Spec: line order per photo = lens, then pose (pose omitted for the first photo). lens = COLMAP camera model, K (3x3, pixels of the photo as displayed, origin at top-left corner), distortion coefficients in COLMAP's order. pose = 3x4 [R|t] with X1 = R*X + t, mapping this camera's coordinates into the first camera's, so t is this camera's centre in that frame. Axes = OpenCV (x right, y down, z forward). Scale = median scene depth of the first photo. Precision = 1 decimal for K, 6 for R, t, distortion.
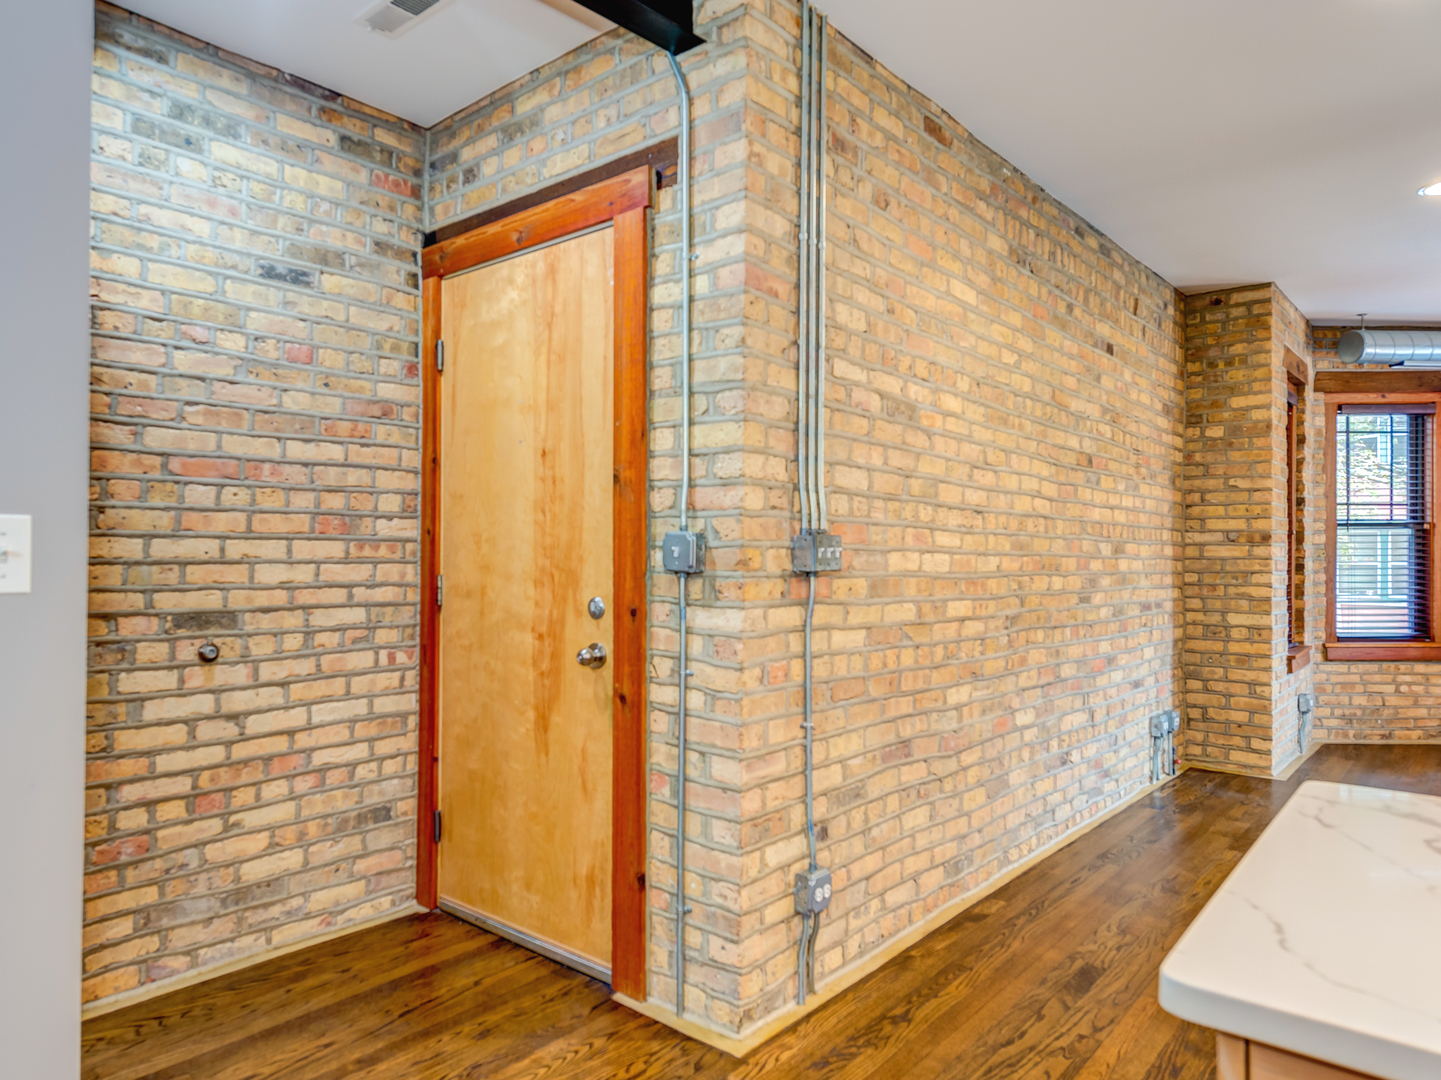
lens RADIAL K [[919.9, 0, 720.4], [0, 919.9, 544.6], [0, 0, 1]] dist [0.004656, 0.001091]
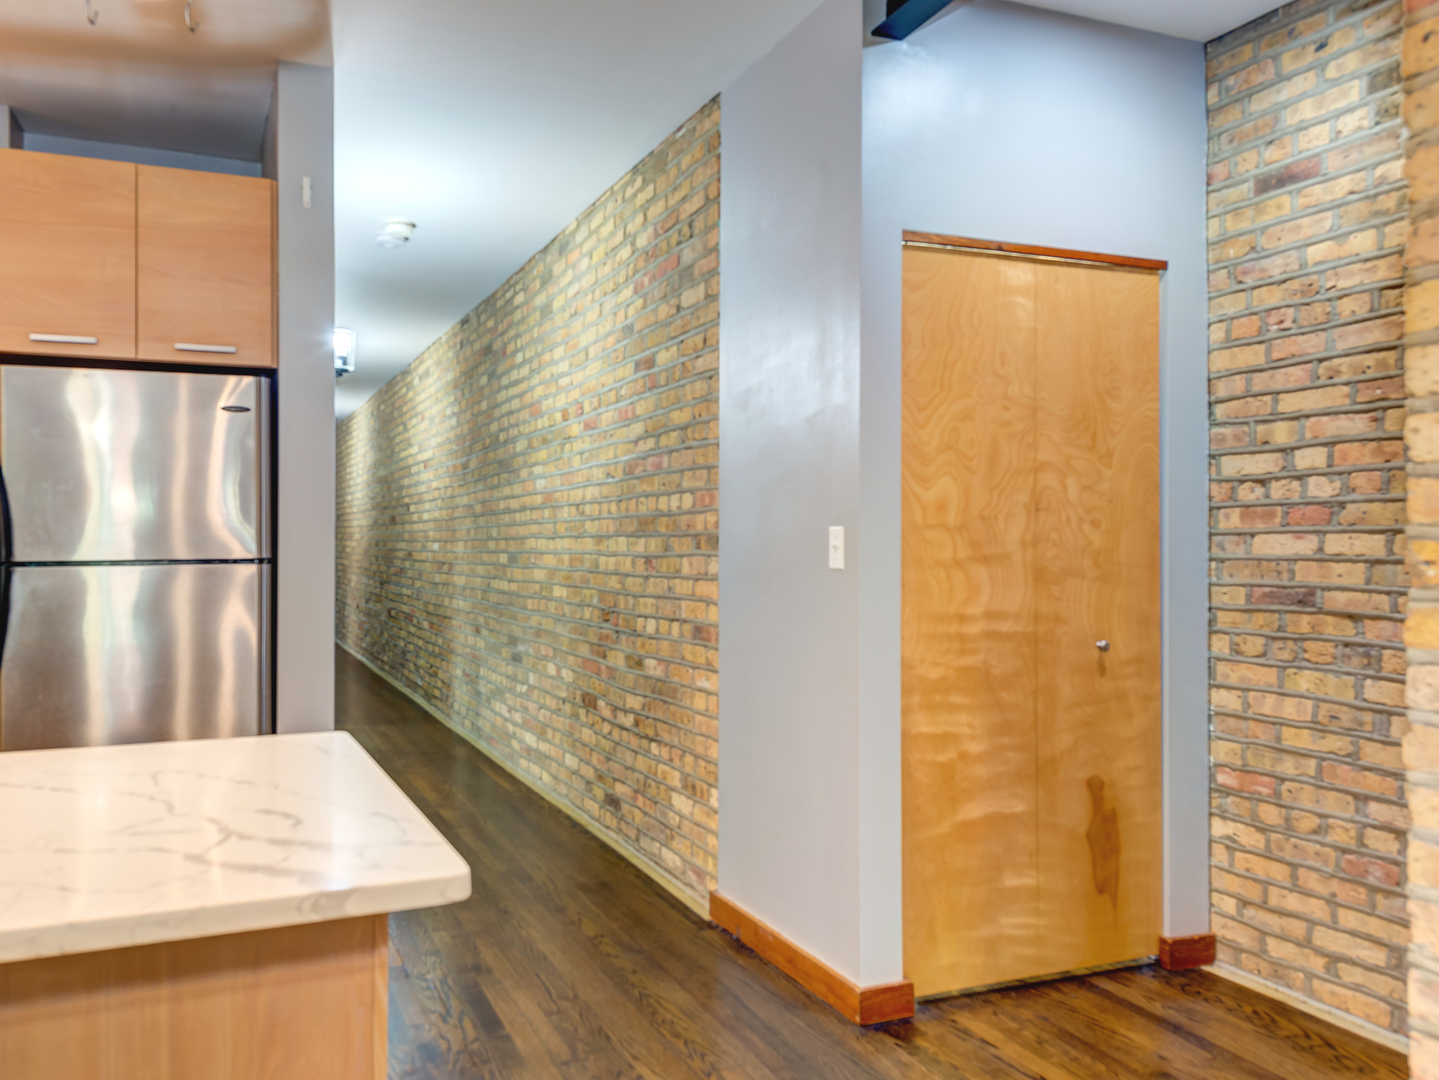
lens RADIAL K [[1125.3, 0, 719.2], [0, 1125.3, 541.7], [0, 0, 1]] dist [0.005261, 0.000511]
pose [[-0.427342, -0.004800, -0.904077, 0.659390], [0.004763, 0.999960, -0.007561, 0.005877], [0.904078, -0.007537, -0.427302, 0.894698]]
